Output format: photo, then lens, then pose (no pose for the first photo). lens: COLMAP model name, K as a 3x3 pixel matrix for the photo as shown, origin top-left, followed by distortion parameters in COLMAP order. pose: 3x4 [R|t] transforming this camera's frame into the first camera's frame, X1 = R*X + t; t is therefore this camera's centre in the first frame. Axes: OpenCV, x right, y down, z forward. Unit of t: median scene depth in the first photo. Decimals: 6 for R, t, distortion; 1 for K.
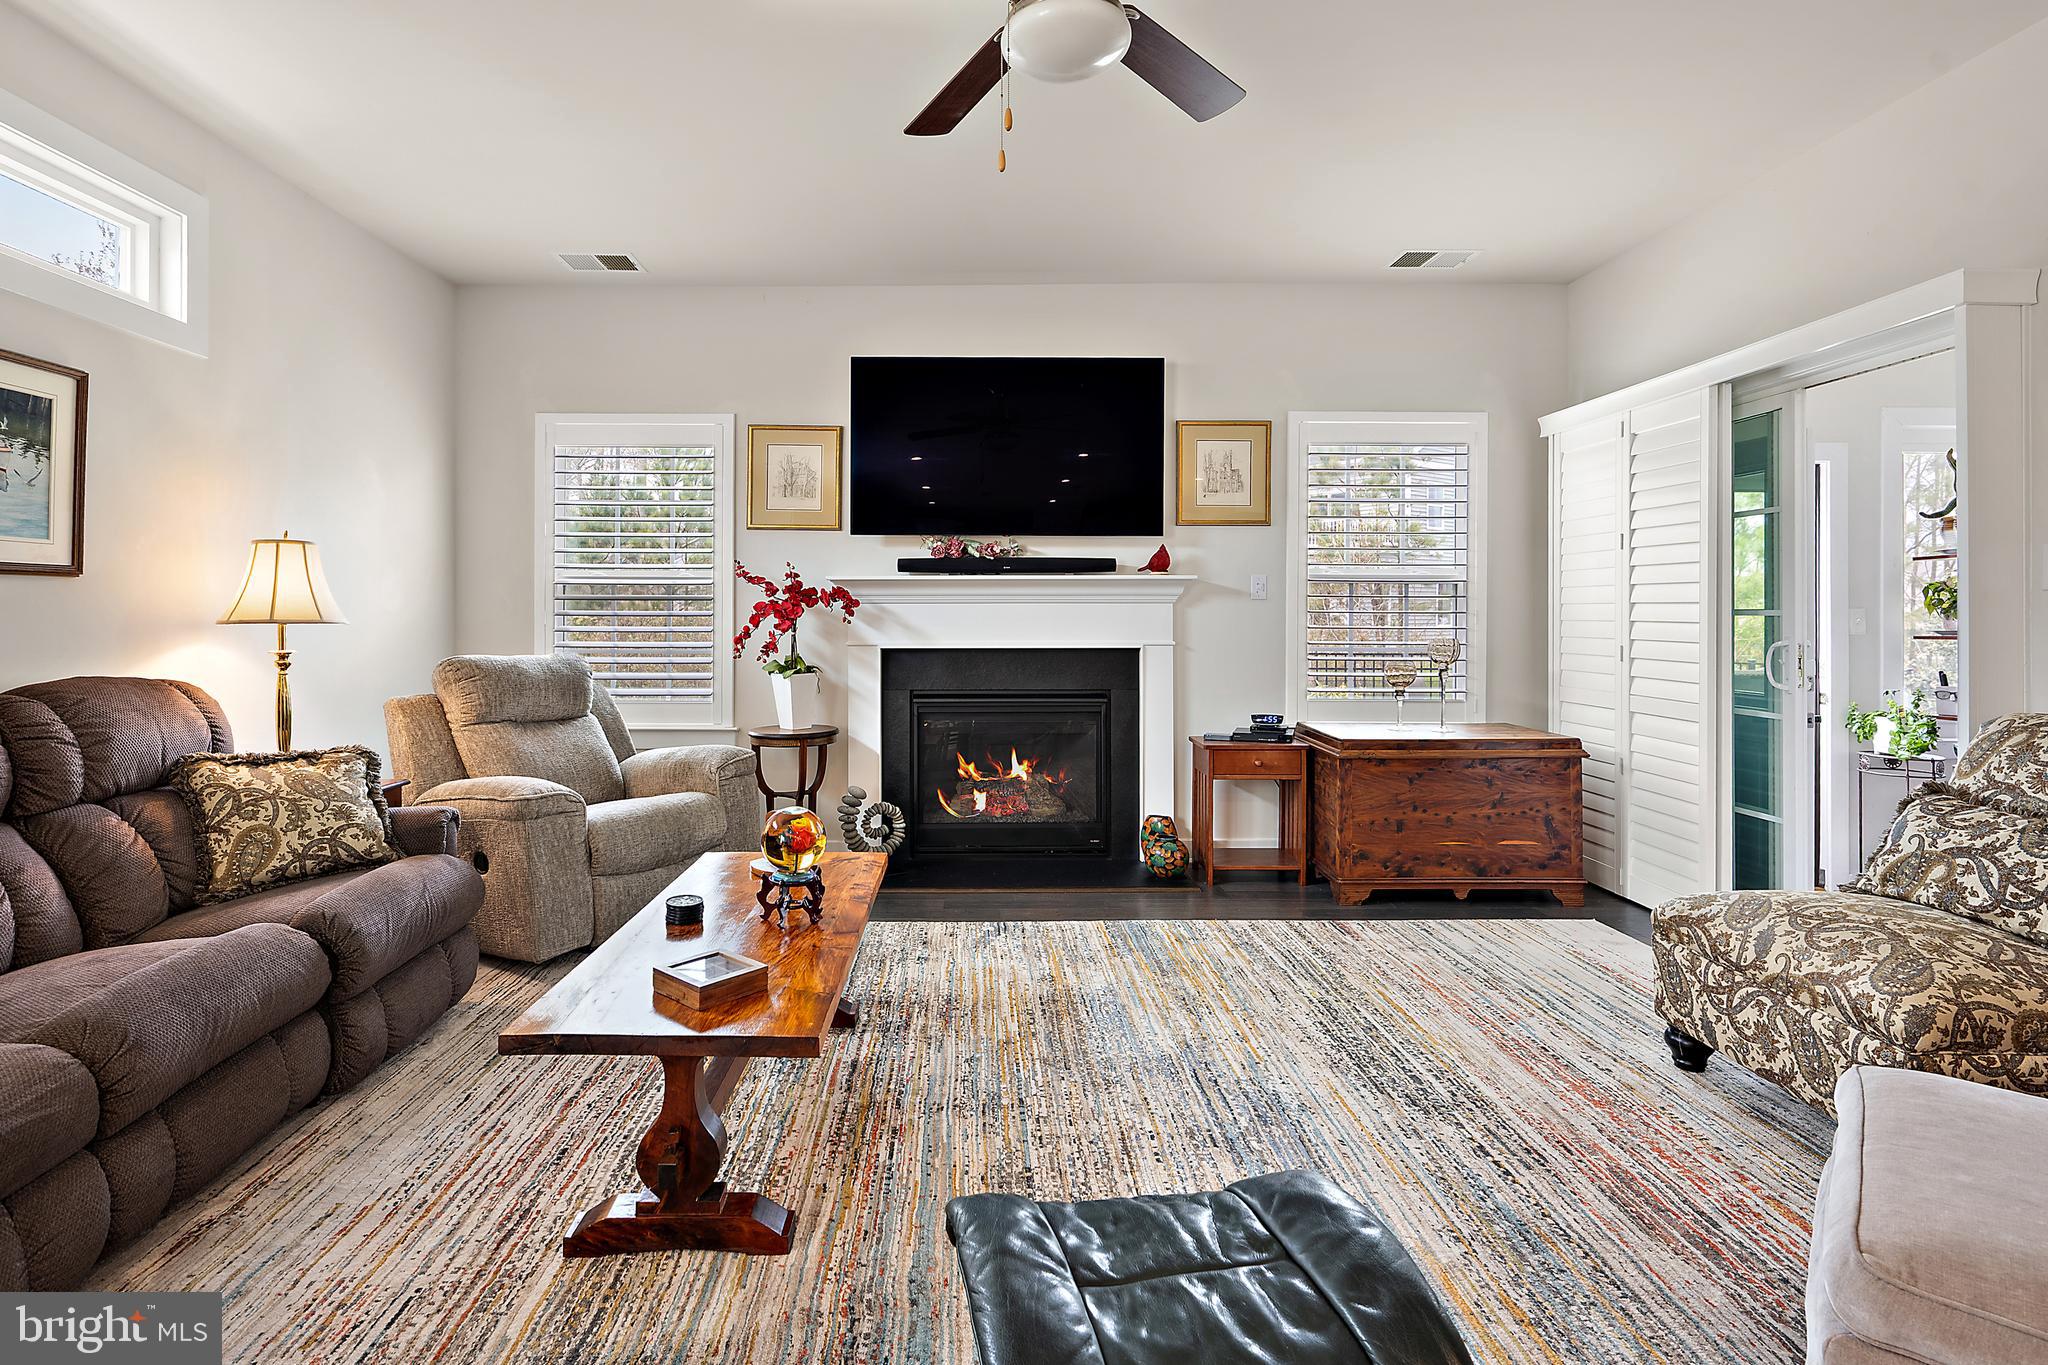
lens RADIAL K [[1029.4, 0, 970.4], [0, 1029.4, 608.6], [0, 0, 1]] dist [0.005727, -0.000468]
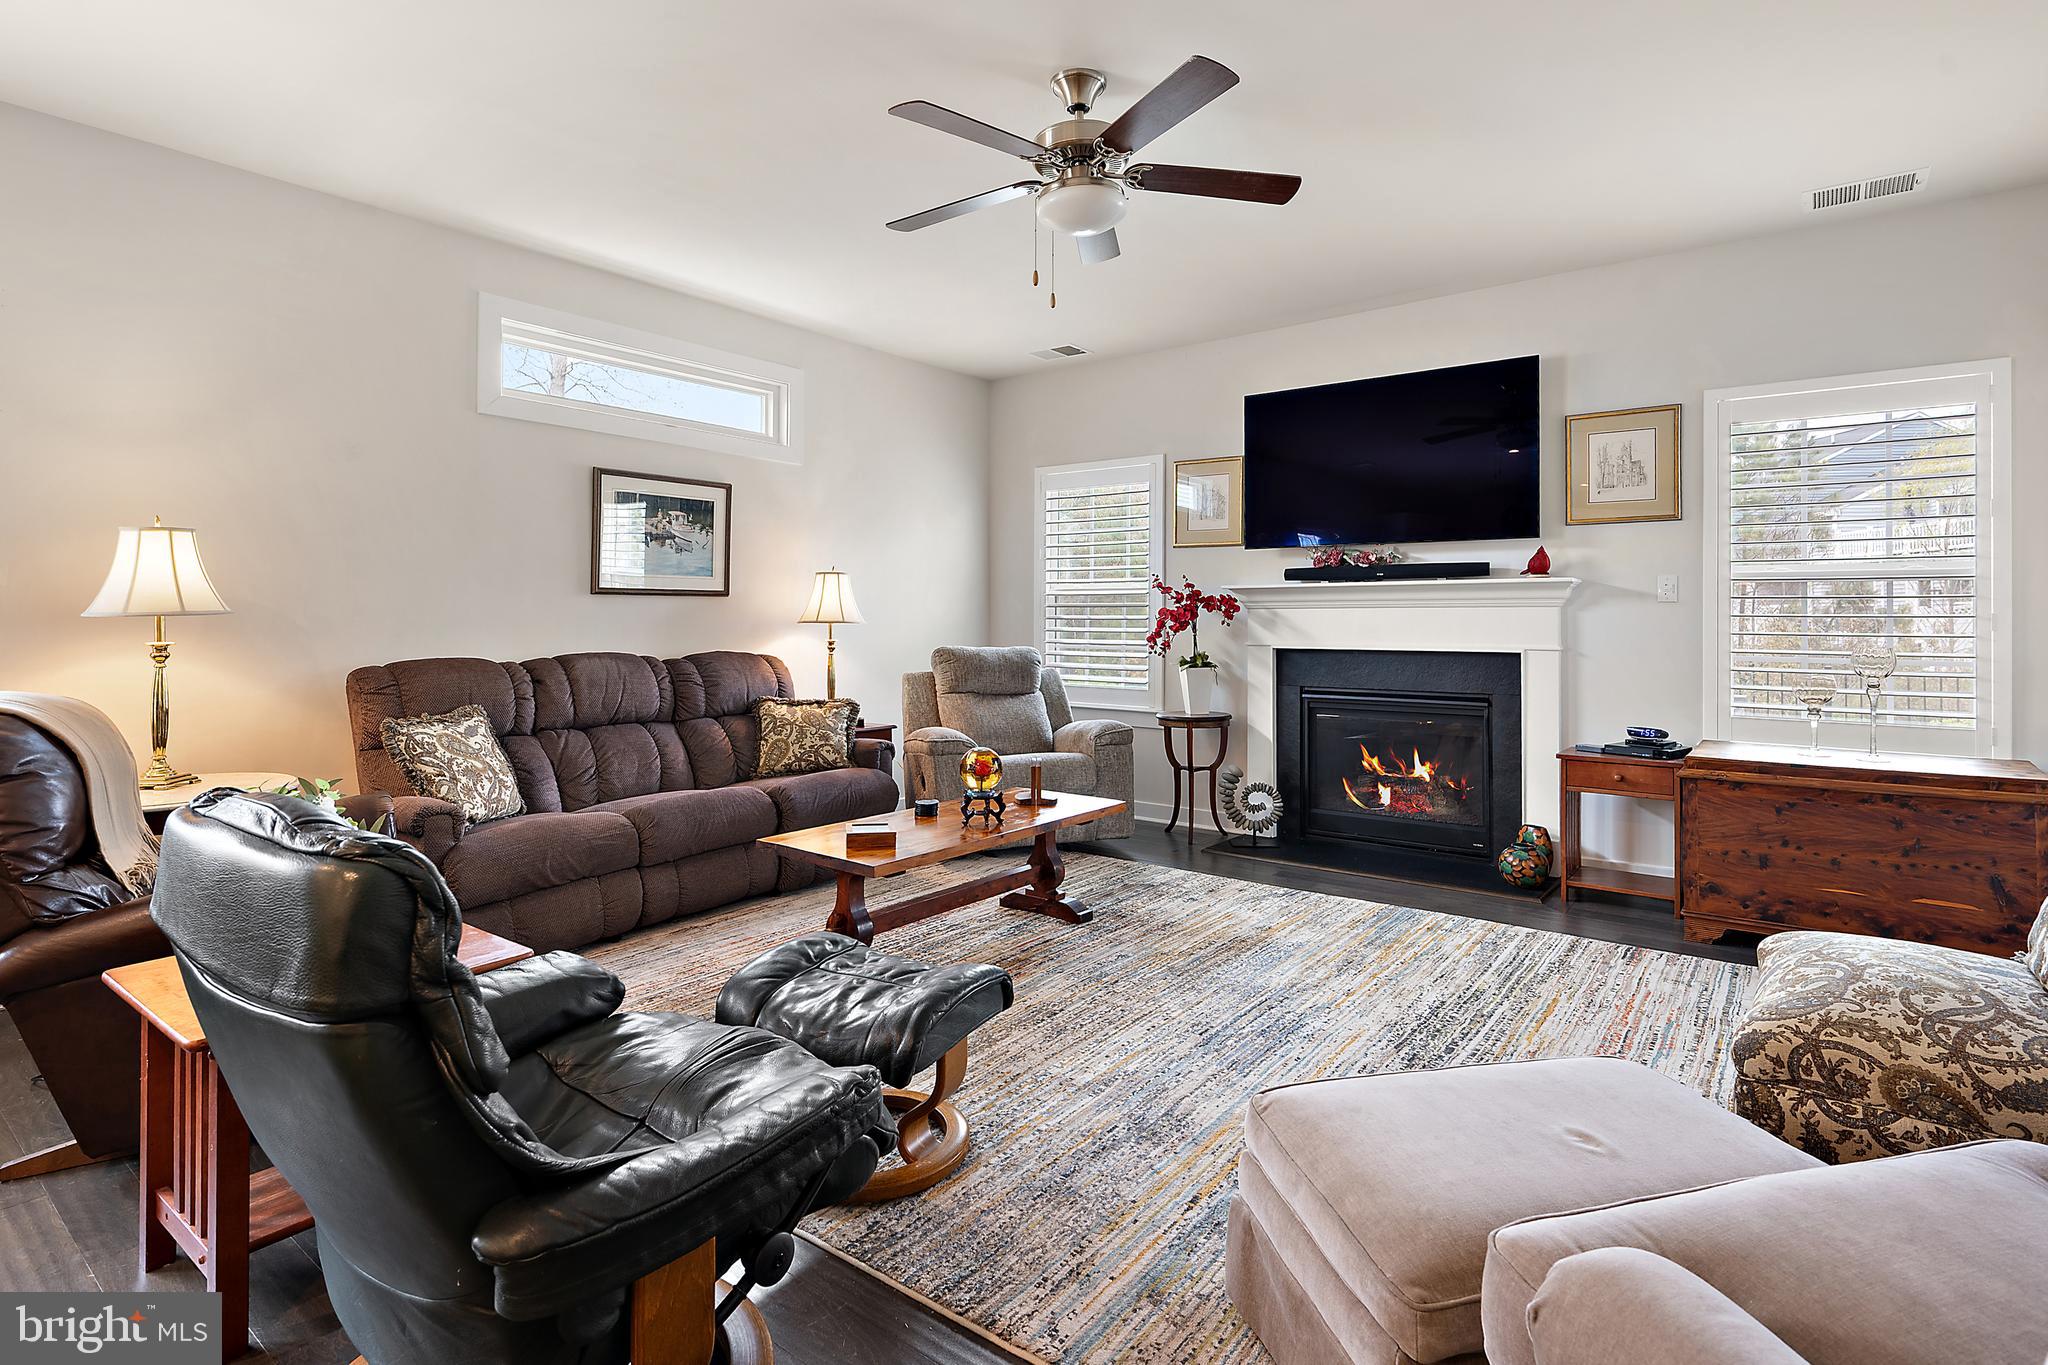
lens RADIAL K [[1029.4, 0, 1015.7], [0, 1029.4, 600.1], [0, 0, 1]] dist [0.005727, -0.000468]
pose [[0.785053, -0.009970, -0.619349, 0.409200], [0.001876, 0.999904, -0.013718, 0.000668], [0.619426, 0.009607, 0.784996, -0.070187]]
